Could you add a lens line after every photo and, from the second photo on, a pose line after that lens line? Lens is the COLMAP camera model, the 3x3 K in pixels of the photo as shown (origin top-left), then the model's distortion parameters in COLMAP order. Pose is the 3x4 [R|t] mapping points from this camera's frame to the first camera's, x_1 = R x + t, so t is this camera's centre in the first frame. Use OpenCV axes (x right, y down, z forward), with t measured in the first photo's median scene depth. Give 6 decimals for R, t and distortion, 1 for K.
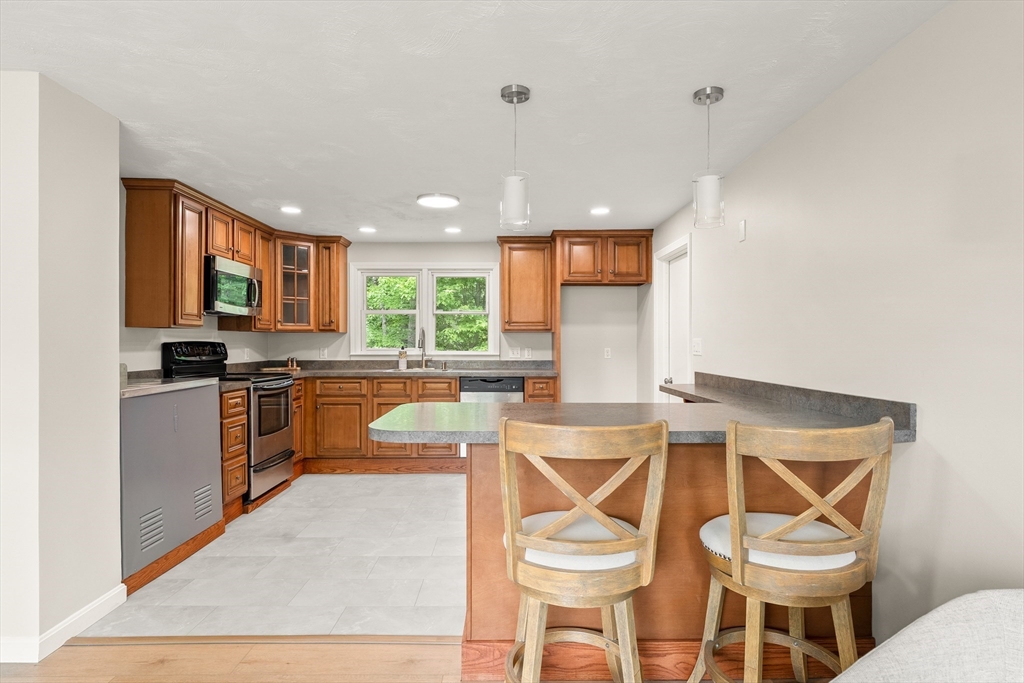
lens RADIAL K [[537.6, 0, 516.1], [0, 537.6, 341.5], [0, 0, 1]] dist [-0.011987, 0.004938]
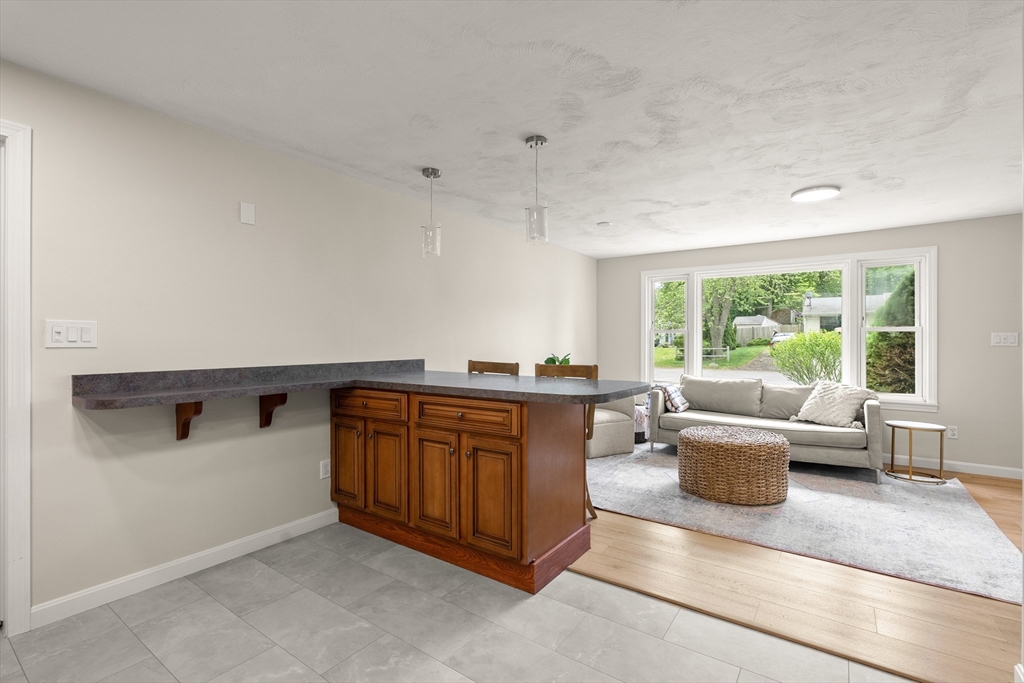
lens RADIAL K [[468.5, 0, 512.8], [0, 468.5, 337.9], [0, 0, 1]] dist [-0.012278, 0.002216]
pose [[-0.806189, 0.002670, 0.591652, -0.282362], [-0.000069, 0.999989, -0.004607, 0.012217], [-0.591658, -0.003755, -0.806180, 0.868166]]
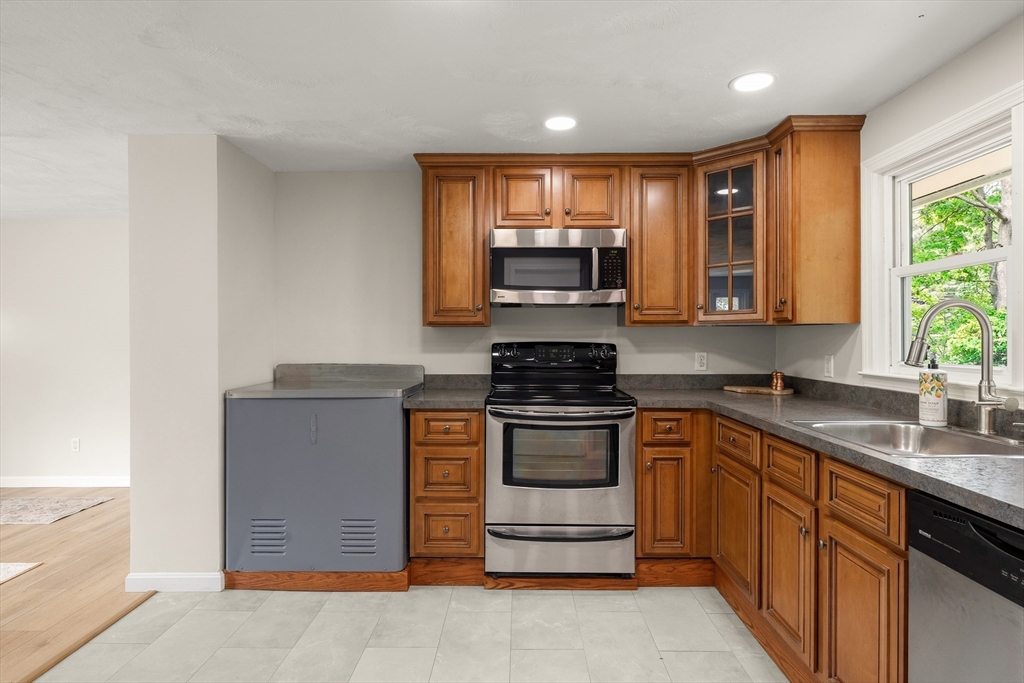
lens RADIAL K [[537.6, 0, 514.1], [0, 537.6, 346.0], [0, 0, 1]] dist [-0.011987, 0.004938]
pose [[-0.025213, 0.014211, -0.999581, 0.150978], [0.001263, 0.999899, 0.014184, -0.004937], [0.999681, -0.000905, -0.025228, 0.811420]]
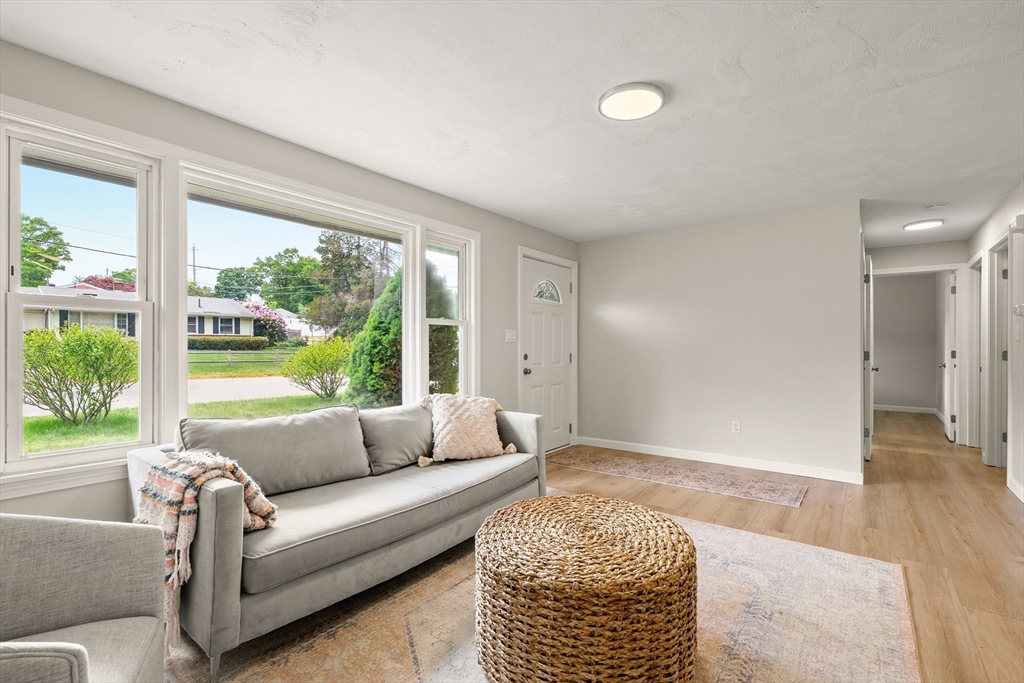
lens RADIAL K [[468.5, 0, 513.9], [0, 468.5, 343.3], [0, 0, 1]] dist [-0.012278, 0.002216]
pose [[-0.621638, -0.001291, -0.783304, 0.174363], [-0.001350, 0.999999, -0.000577, 0.024982], [0.783304, 0.000699, -0.621639, 0.248235]]
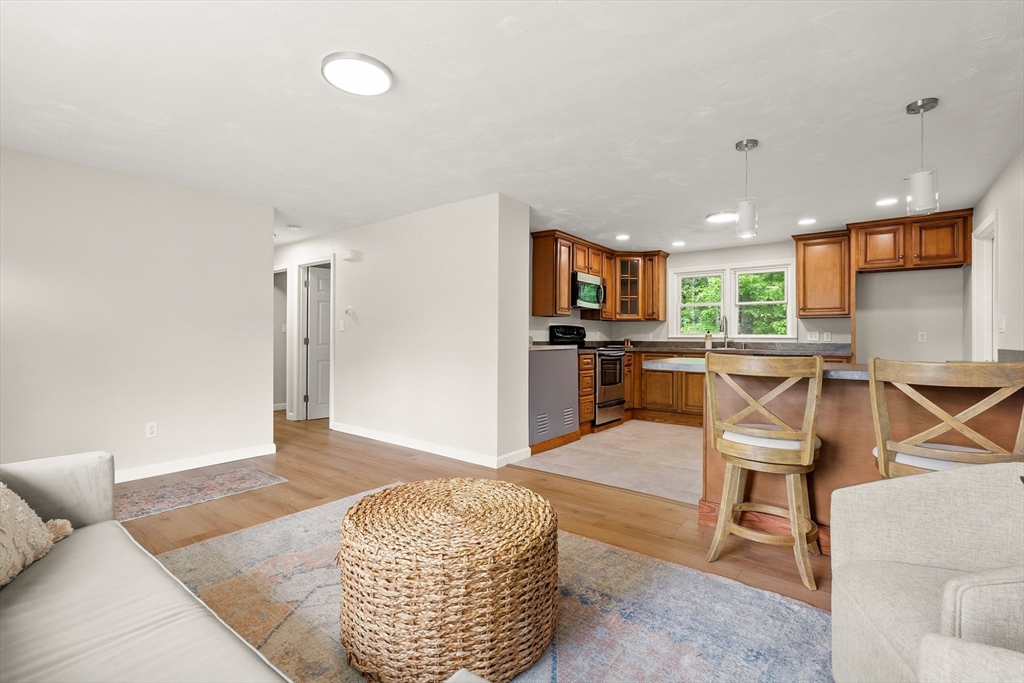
lens RADIAL K [[468.5, 0, 511.8], [0, 468.5, 335.7], [0, 0, 1]] dist [-0.012278, 0.002216]
pose [[0.779765, 0.002806, -0.626066, 0.131397], [-0.007046, 0.999966, -0.004293, 0.031454], [0.626033, 0.007759, 0.779758, -0.174587]]
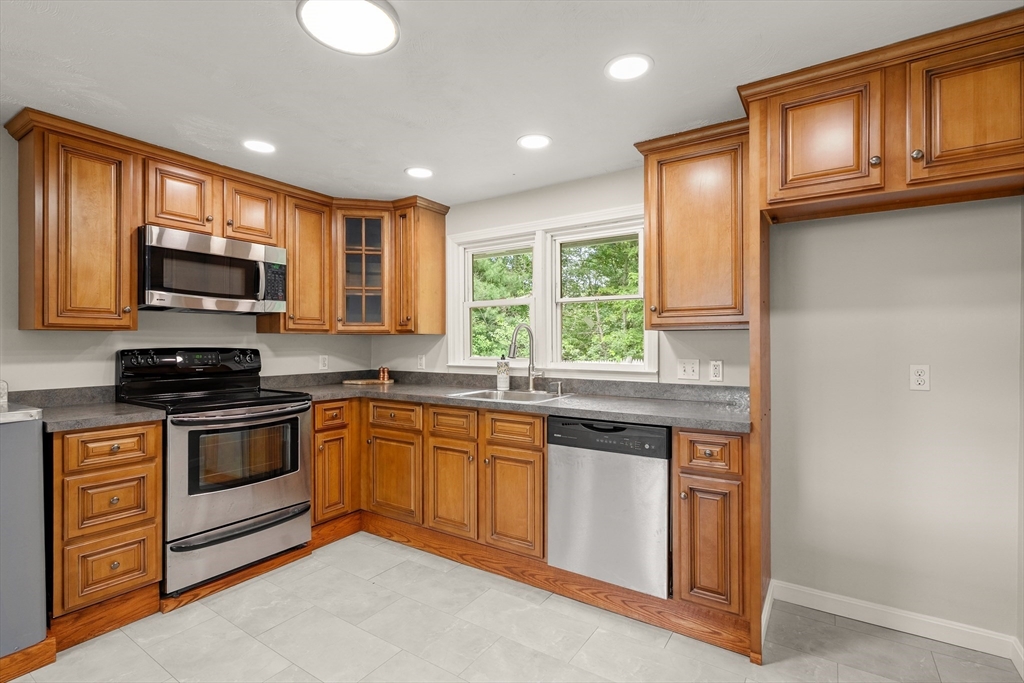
lens RADIAL K [[468.5, 0, 517.1], [0, 468.5, 346.1], [0, 0, 1]] dist [-0.012278, 0.002216]
pose [[0.827372, 0.003956, -0.561640, 0.131567], [0.000503, 0.999970, 0.007784, -0.006329], [0.561654, -0.006723, 0.827345, 0.596862]]
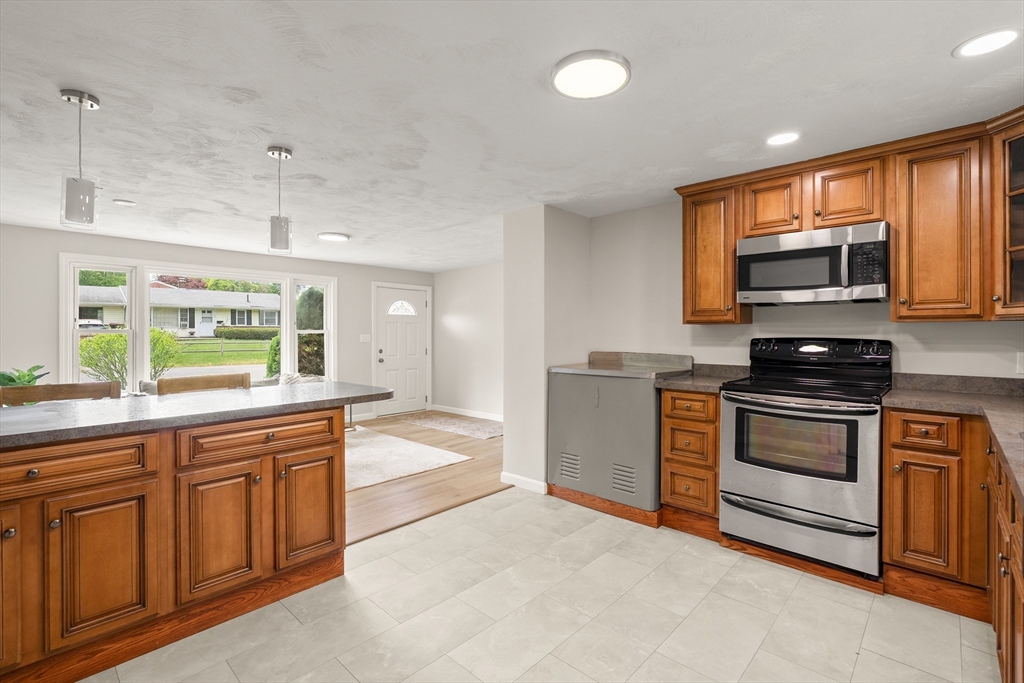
lens RADIAL K [[468.5, 0, 511.7], [0, 468.5, 333.8], [0, 0, 1]] dist [-0.012278, 0.002216]
pose [[-0.699121, 0.004245, -0.714991, 0.185615], [0.000760, 0.999986, 0.005193, -0.008592], [0.715003, 0.003087, -0.699115, 0.978173]]
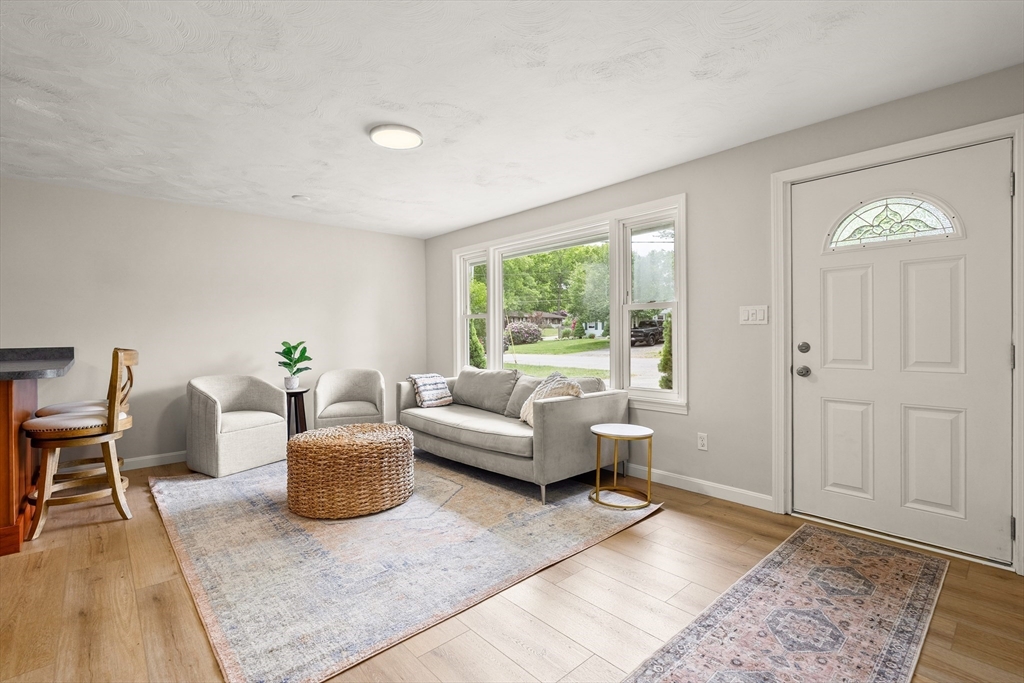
lens RADIAL K [[468.5, 0, 519.3], [0, 468.5, 338.7], [0, 0, 1]] dist [-0.012278, 0.002216]
pose [[-0.663919, 0.001690, 0.747803, -0.738515], [0.013741, 0.999856, 0.009939, 0.030383], [-0.747678, 0.016874, -0.663847, 0.319382]]
